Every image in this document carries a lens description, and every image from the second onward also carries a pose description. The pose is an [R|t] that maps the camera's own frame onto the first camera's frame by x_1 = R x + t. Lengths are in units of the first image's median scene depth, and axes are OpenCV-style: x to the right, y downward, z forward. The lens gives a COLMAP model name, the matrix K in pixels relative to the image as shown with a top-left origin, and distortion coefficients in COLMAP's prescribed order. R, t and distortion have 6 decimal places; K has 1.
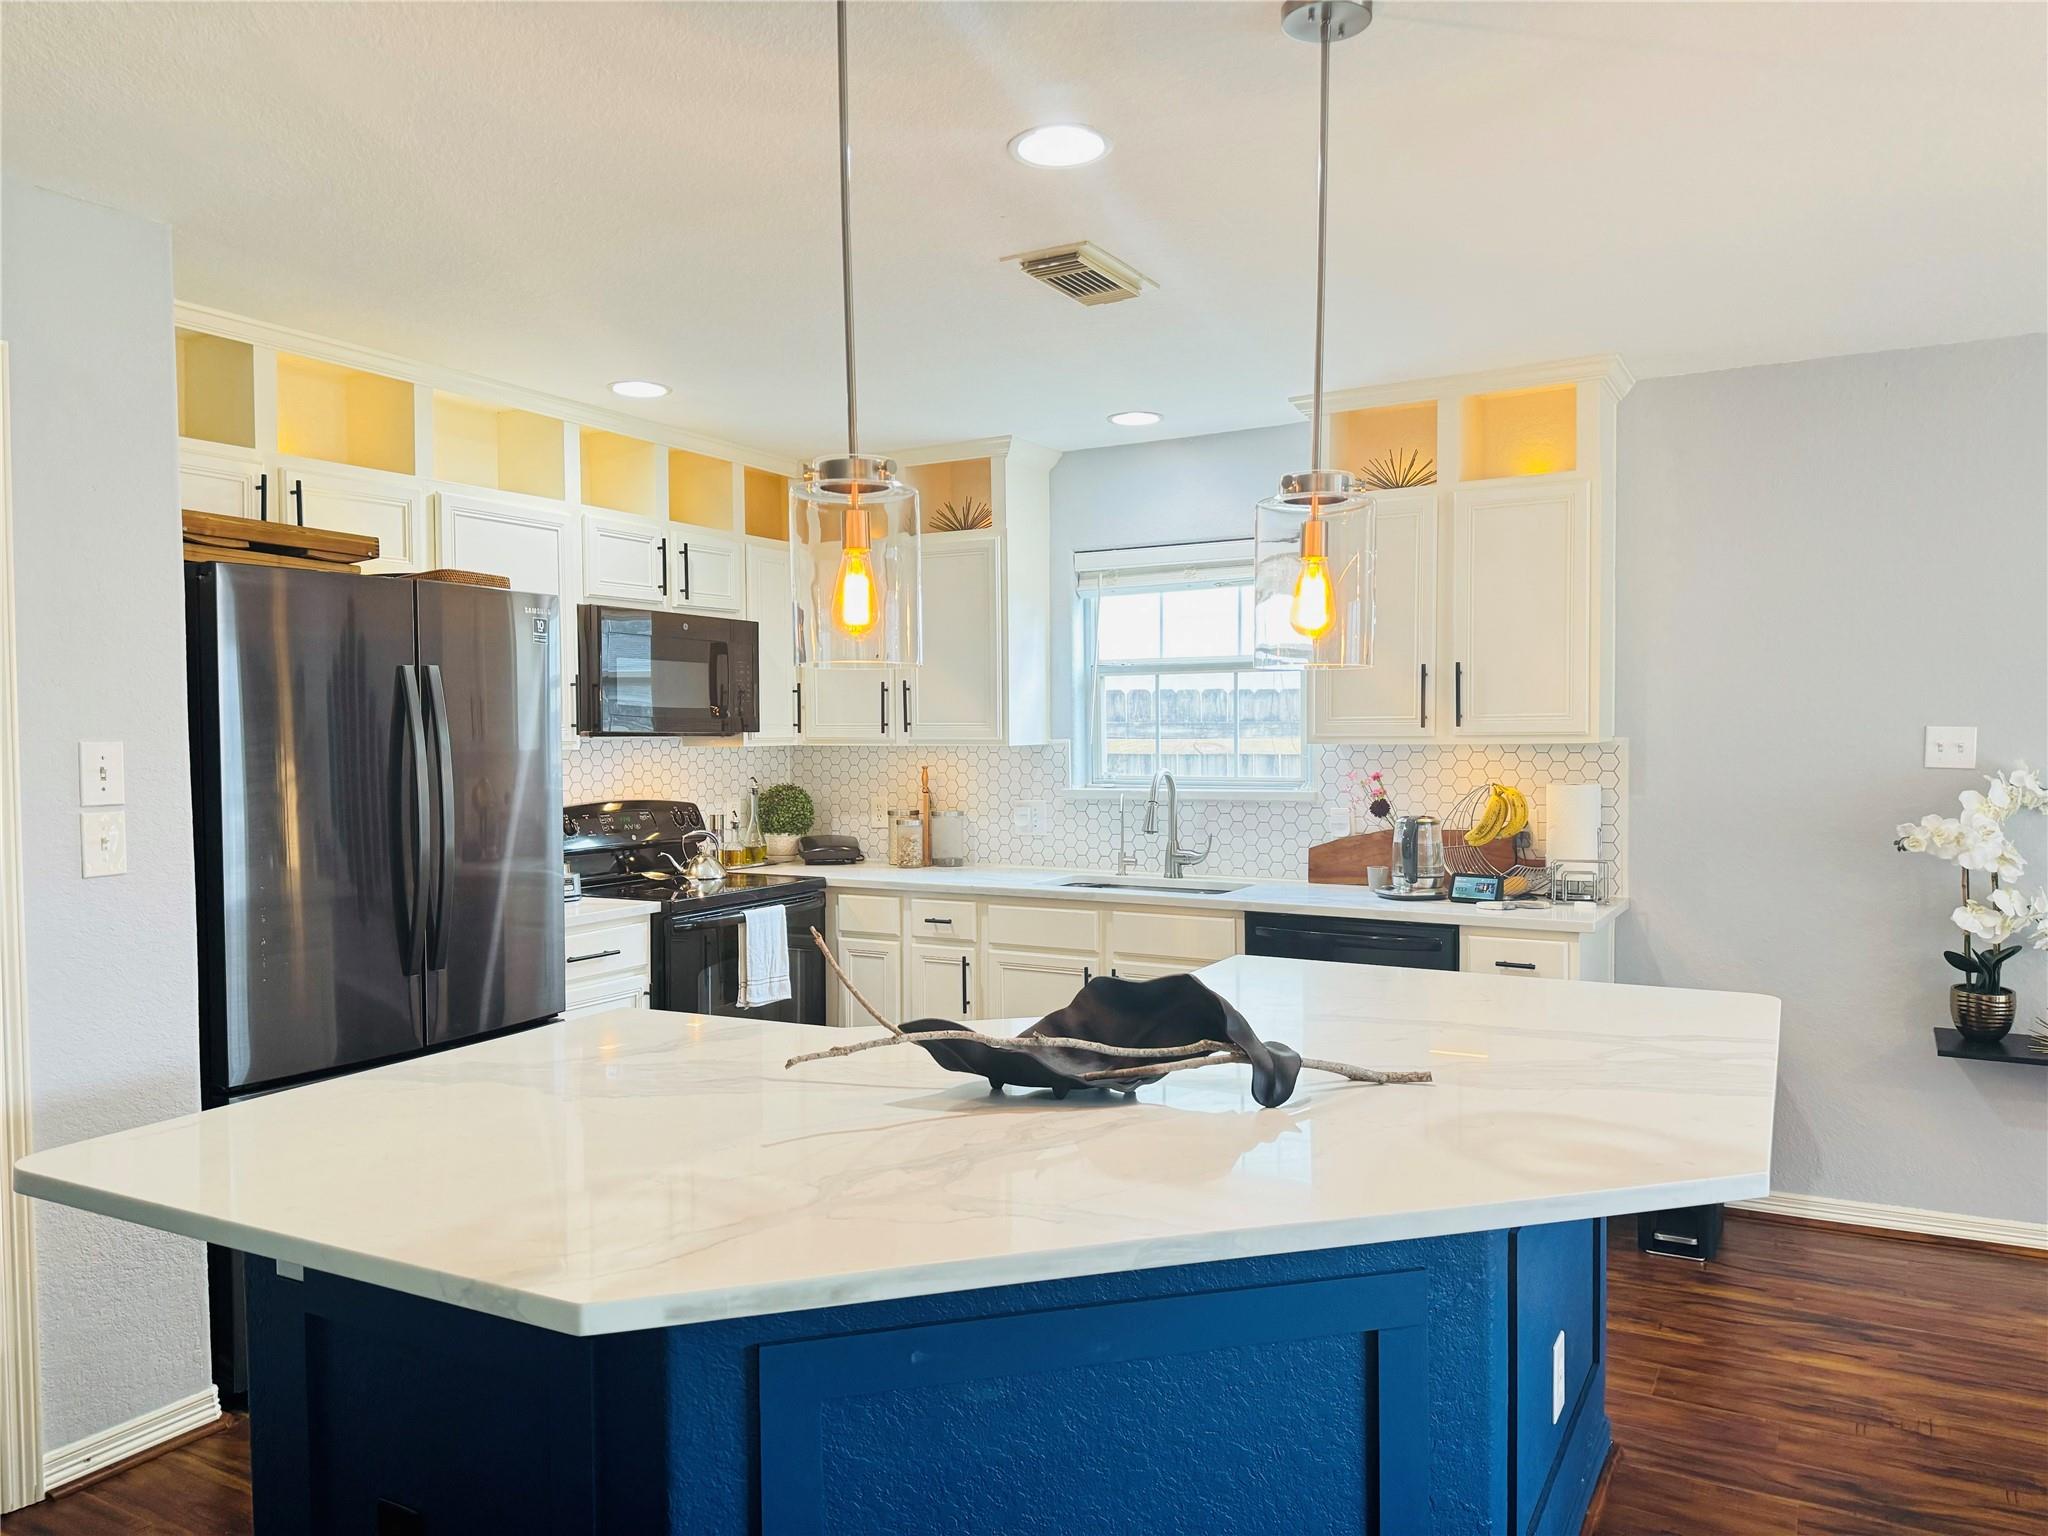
lens RADIAL K [[1432.6, 0, 1024.4], [0, 1432.6, 773.5], [0, 0, 1]] dist [0.004075, -0.005807]
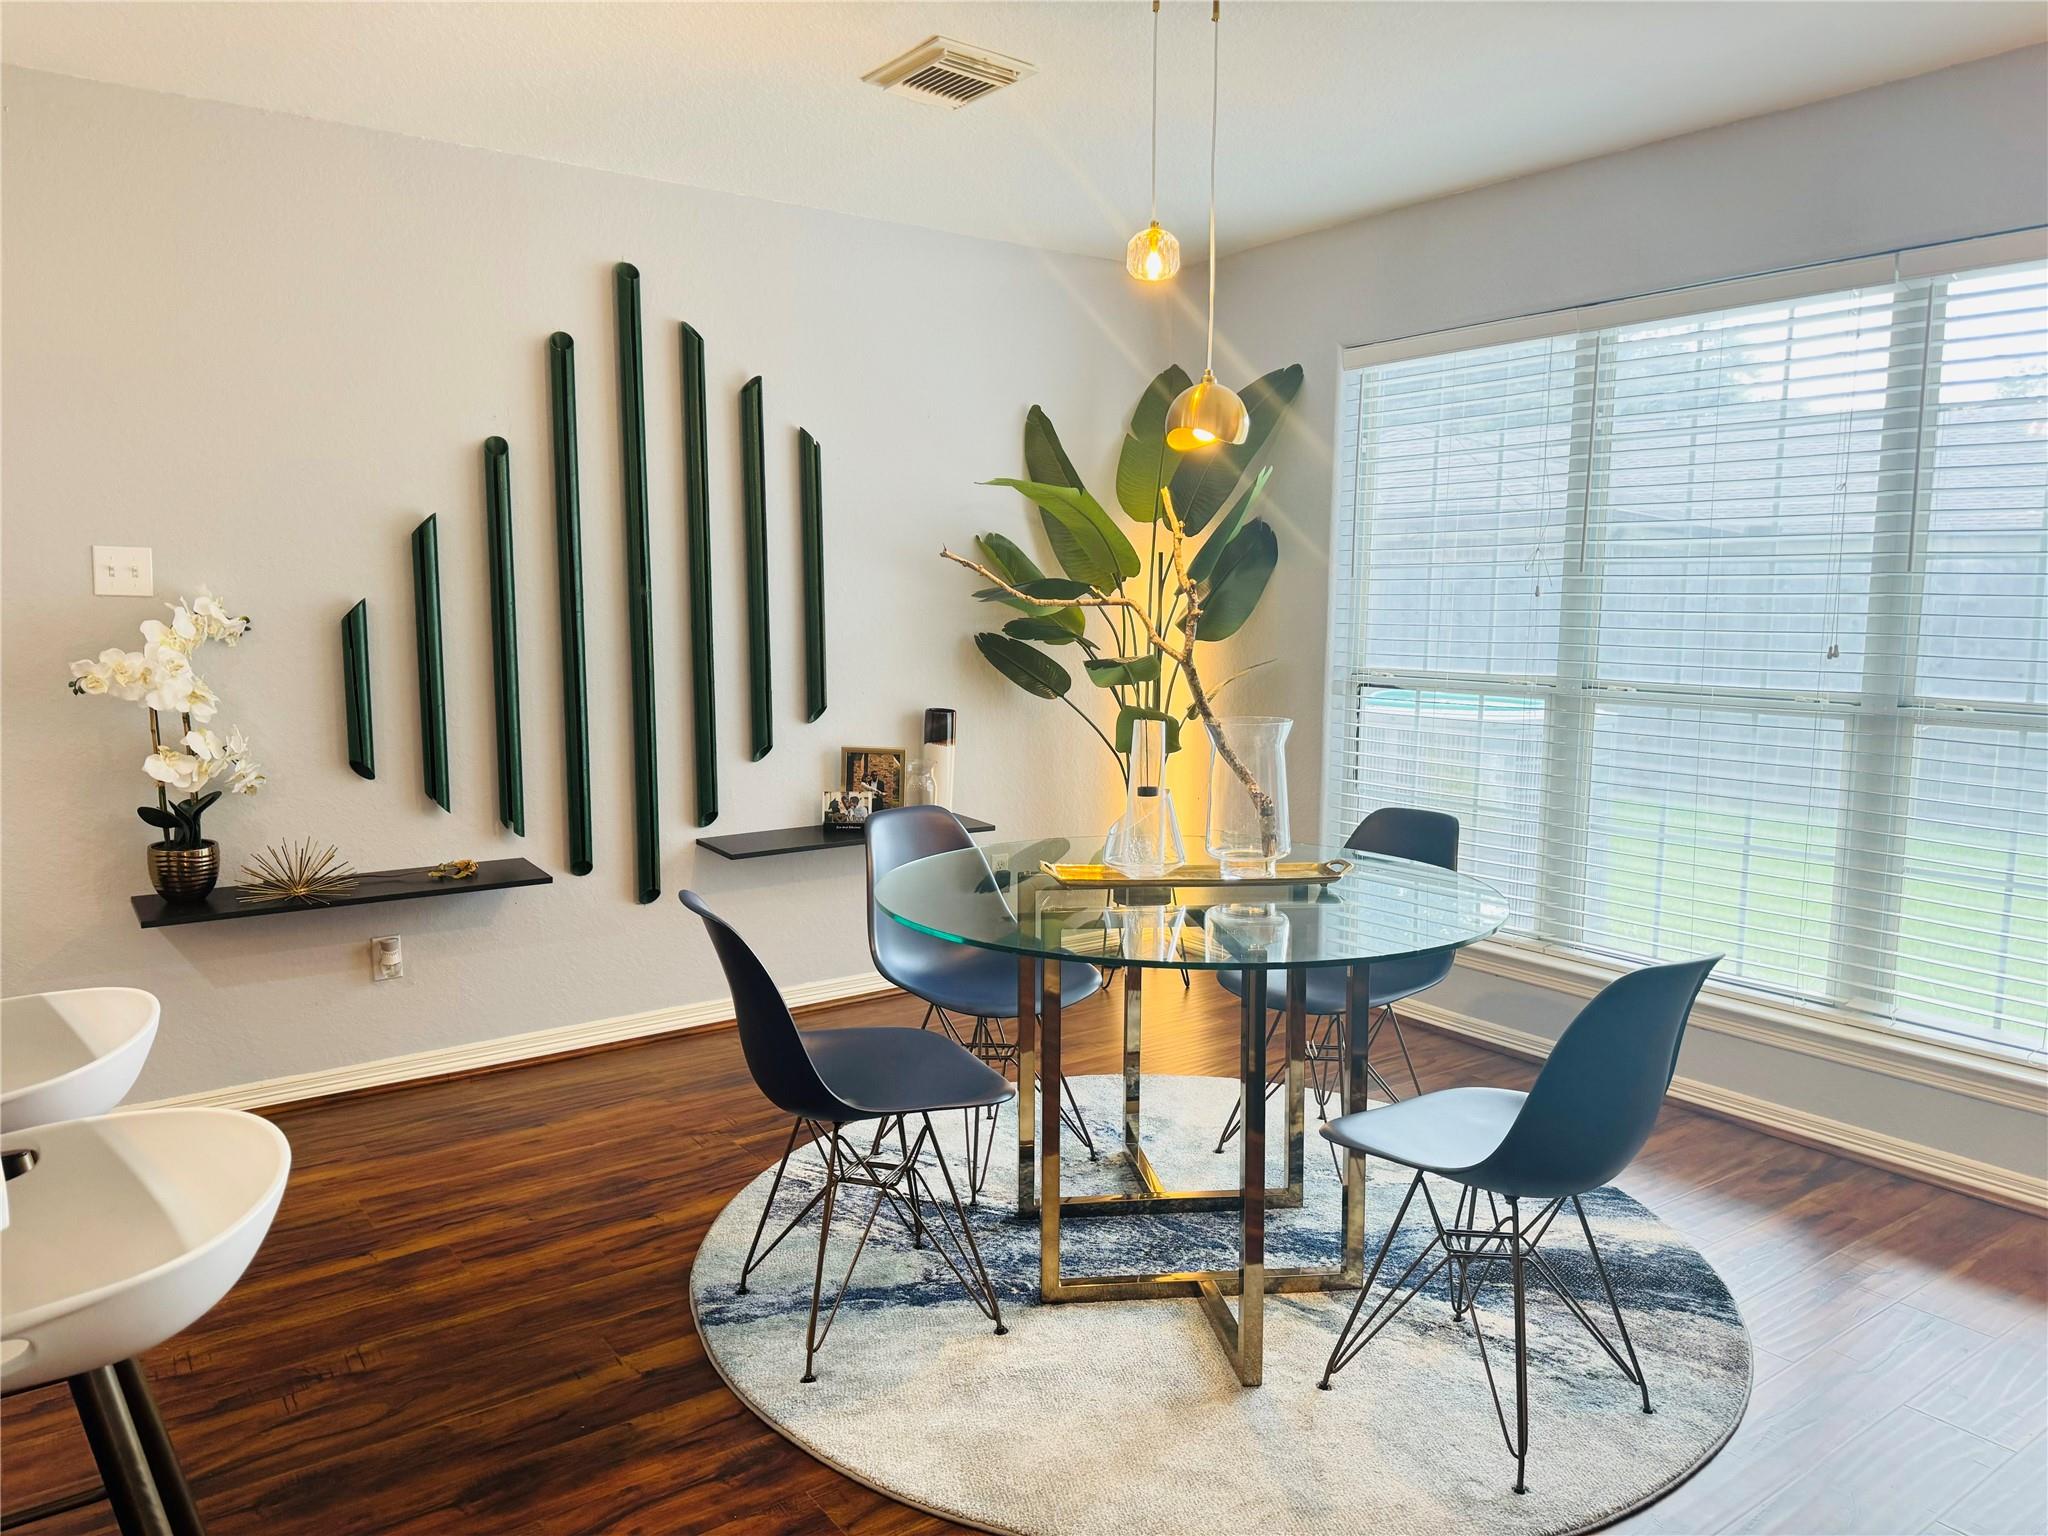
lens RADIAL K [[1432.6, 0, 1023.1], [0, 1432.6, 773.3], [0, 0, 1]] dist [0.004075, -0.005807]
pose [[0.399389, -0.100771, 0.911226, 0.070878], [0.015259, 0.994534, 0.103295, 0.022564], [-0.916654, -0.027351, 0.398744, 0.169276]]
